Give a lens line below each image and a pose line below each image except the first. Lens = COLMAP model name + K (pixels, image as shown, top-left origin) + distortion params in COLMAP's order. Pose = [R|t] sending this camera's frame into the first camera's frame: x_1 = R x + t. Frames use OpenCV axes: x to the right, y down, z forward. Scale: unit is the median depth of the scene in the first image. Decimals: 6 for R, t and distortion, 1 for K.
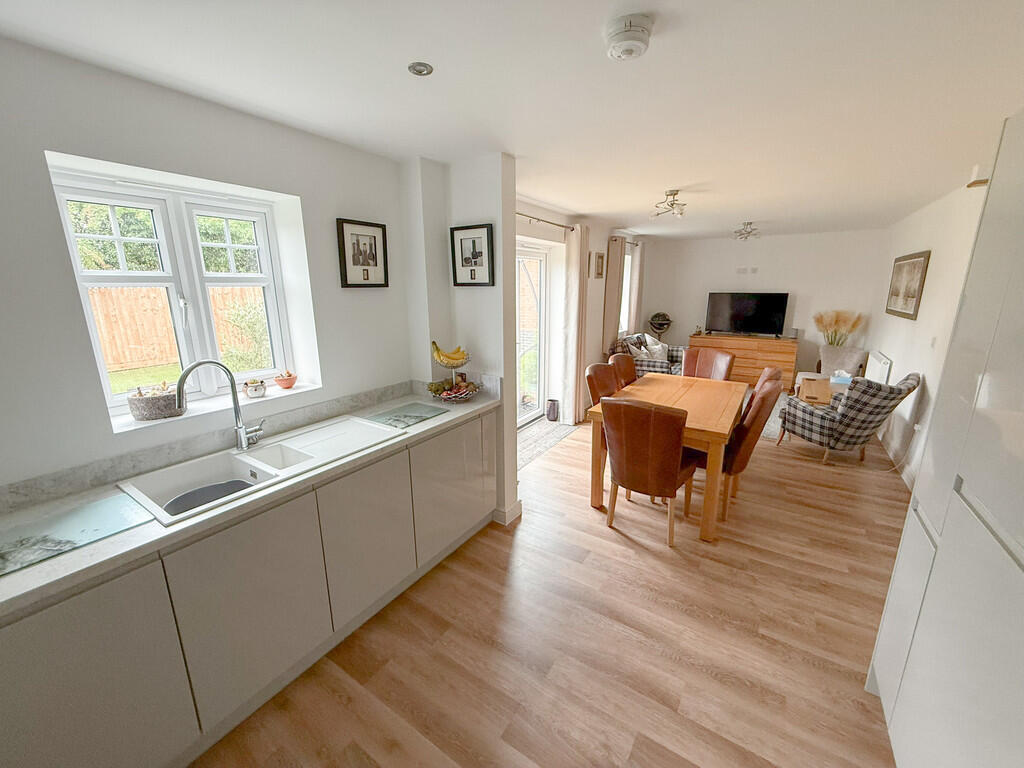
lens RADIAL K [[408.9, 0, 510.3], [0, 408.9, 381.9], [0, 0, 1]] dist [0.002034, -0.000030]
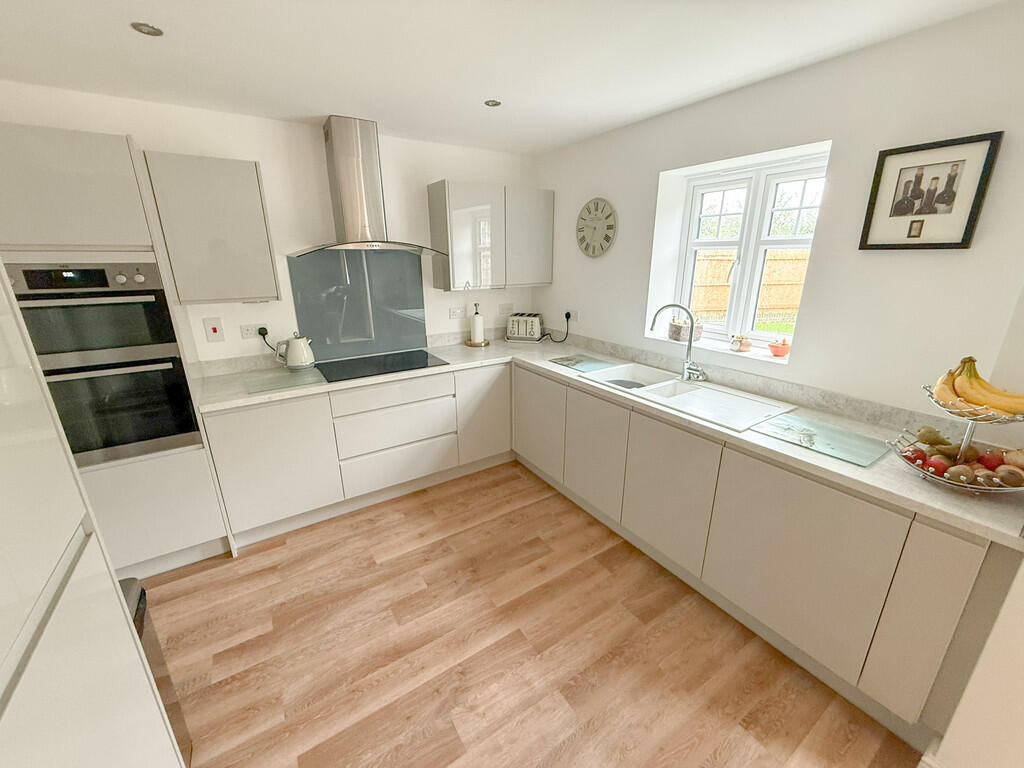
lens RADIAL K [[408.9, 0, 510.3], [0, 408.9, 381.9], [0, 0, 1]] dist [0.002034, -0.000030]
pose [[-0.400863, 0.285051, -0.870664, 0.627364], [-0.201026, 0.899833, 0.387155, -0.195579], [0.893811, 0.330222, -0.303407, 0.824001]]
